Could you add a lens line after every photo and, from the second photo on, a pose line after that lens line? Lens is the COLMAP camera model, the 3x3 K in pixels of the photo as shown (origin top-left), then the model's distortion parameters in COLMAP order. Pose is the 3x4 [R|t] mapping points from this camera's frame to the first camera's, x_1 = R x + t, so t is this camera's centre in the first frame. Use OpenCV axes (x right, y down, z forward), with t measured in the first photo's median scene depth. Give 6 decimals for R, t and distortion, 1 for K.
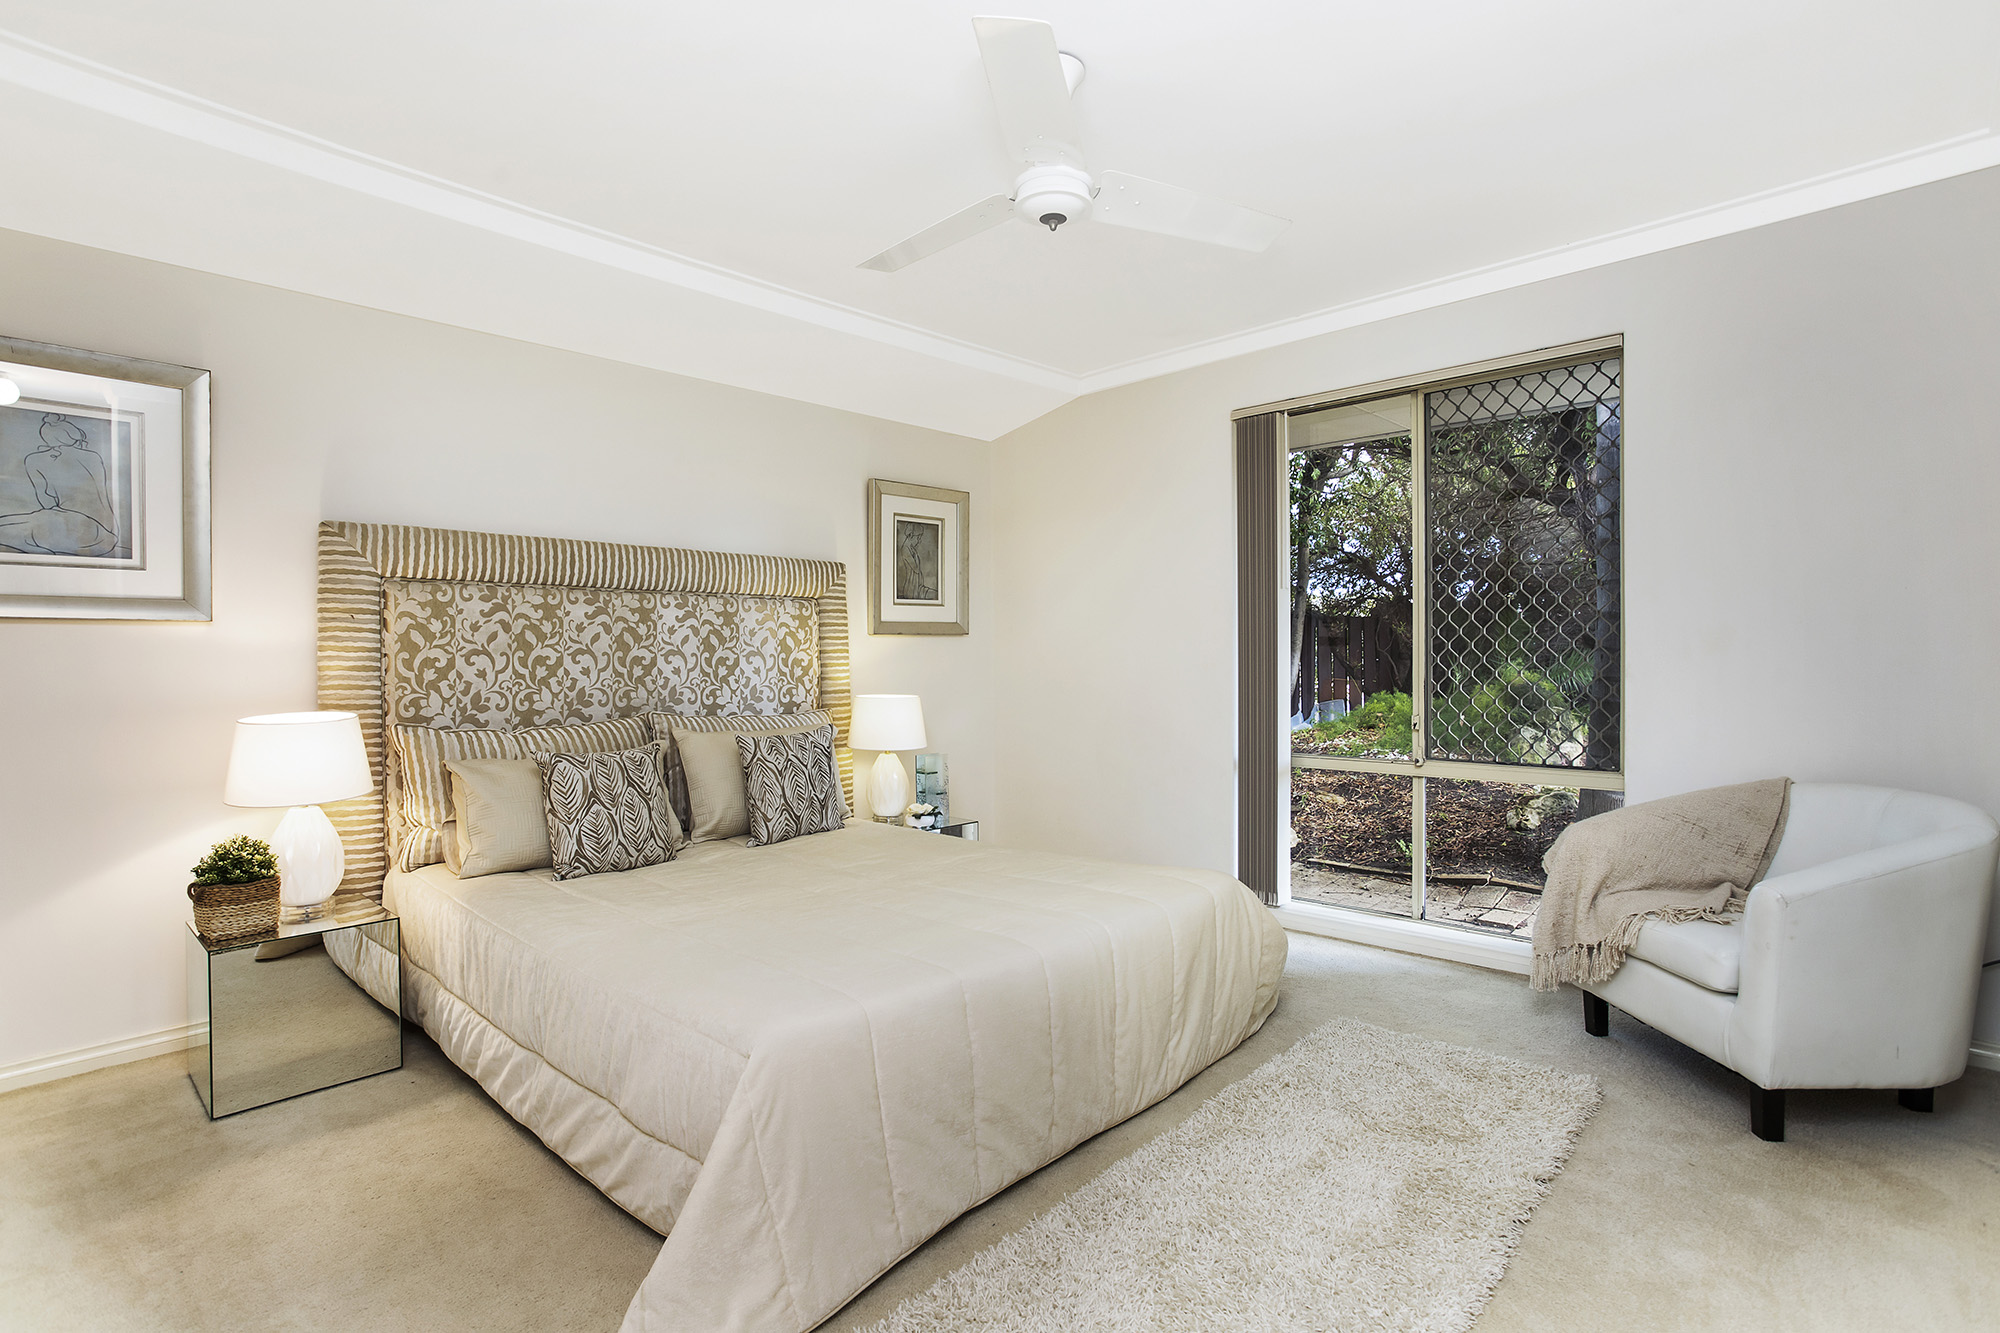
lens RADIAL K [[978.8, 0, 1003.6], [0, 978.8, 667.9], [0, 0, 1]] dist [-0.053465, 0.030898]
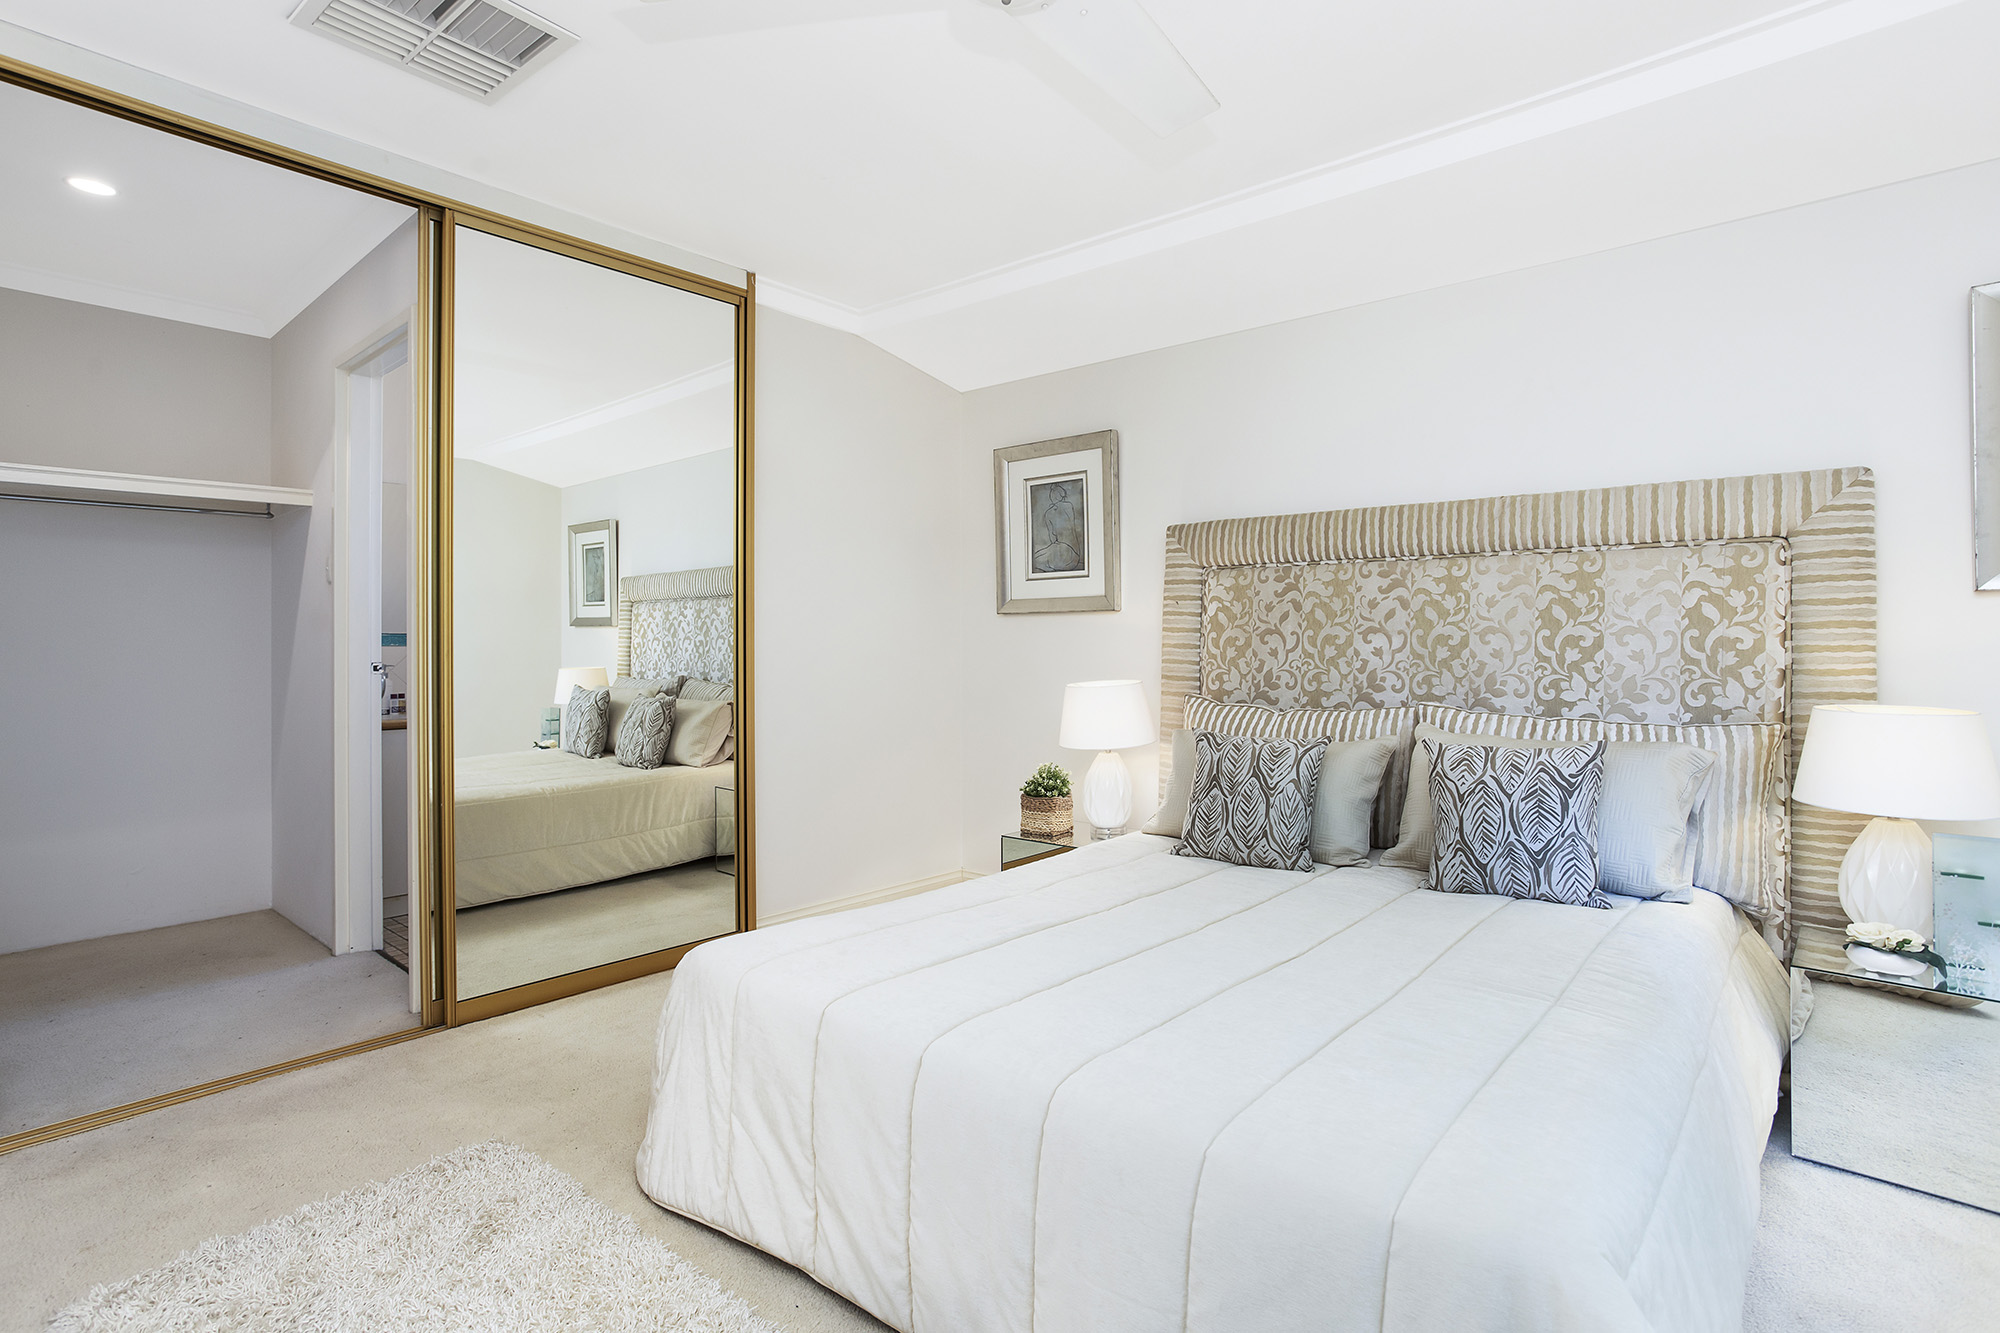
lens RADIAL K [[978.8, 0, 1003.6], [0, 978.8, 667.9], [0, 0, 1]] dist [-0.053465, 0.030898]
pose [[0.061053, 0.030819, -0.997659, 0.453520], [-0.007574, 0.999509, 0.030413, -0.006596], [0.998106, 0.005700, 0.061256, 0.614610]]
